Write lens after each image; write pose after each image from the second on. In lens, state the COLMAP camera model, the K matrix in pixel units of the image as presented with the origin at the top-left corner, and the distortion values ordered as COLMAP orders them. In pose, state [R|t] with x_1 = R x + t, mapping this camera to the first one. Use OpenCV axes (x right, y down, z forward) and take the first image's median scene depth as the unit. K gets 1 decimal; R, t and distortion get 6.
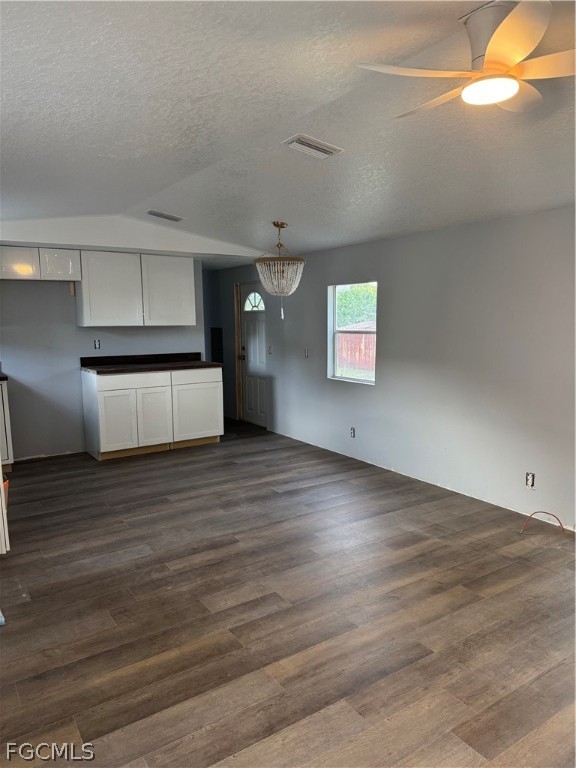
lens RADIAL K [[541.5, 0, 283.2], [0, 541.5, 387.9], [0, 0, 1]] dist [0.020847, -0.033524]
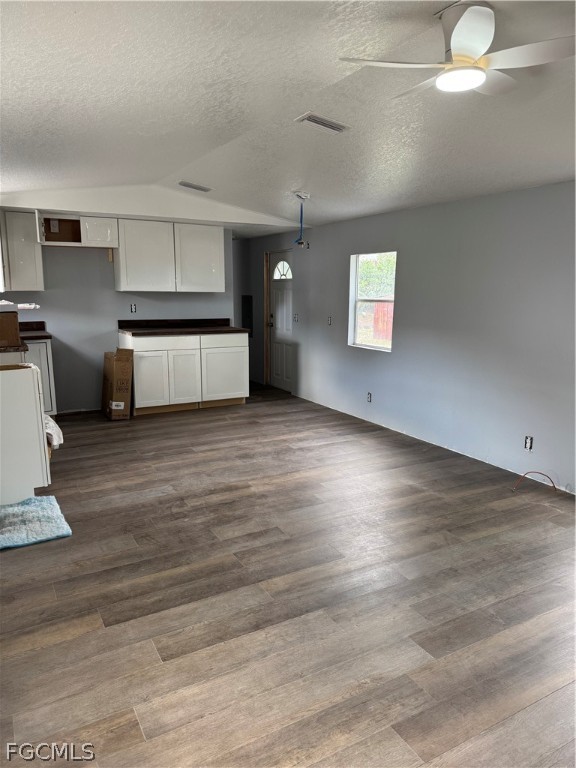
lens RADIAL K [[541.5, 0, 284.9], [0, 541.5, 388.6], [0, 0, 1]] dist [0.020847, -0.033524]
pose [[0.997193, 0.029284, -0.068911, 0.060649], [-0.025516, 0.998164, 0.054934, 0.020392], [0.070393, -0.053021, 0.996109, -0.095038]]
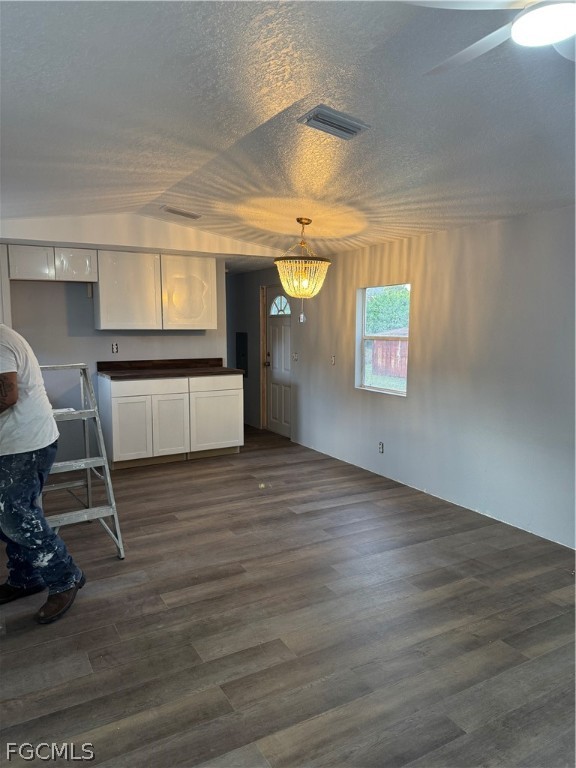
lens RADIAL K [[541.5, 0, 280.2], [0, 541.5, 386.2], [0, 0, 1]] dist [0.020847, -0.033524]
pose [[0.997284, 0.018020, -0.071415, 0.034987], [-0.019018, 0.999730, -0.013315, -0.010599], [0.071155, 0.014637, 0.997358, 0.115830]]
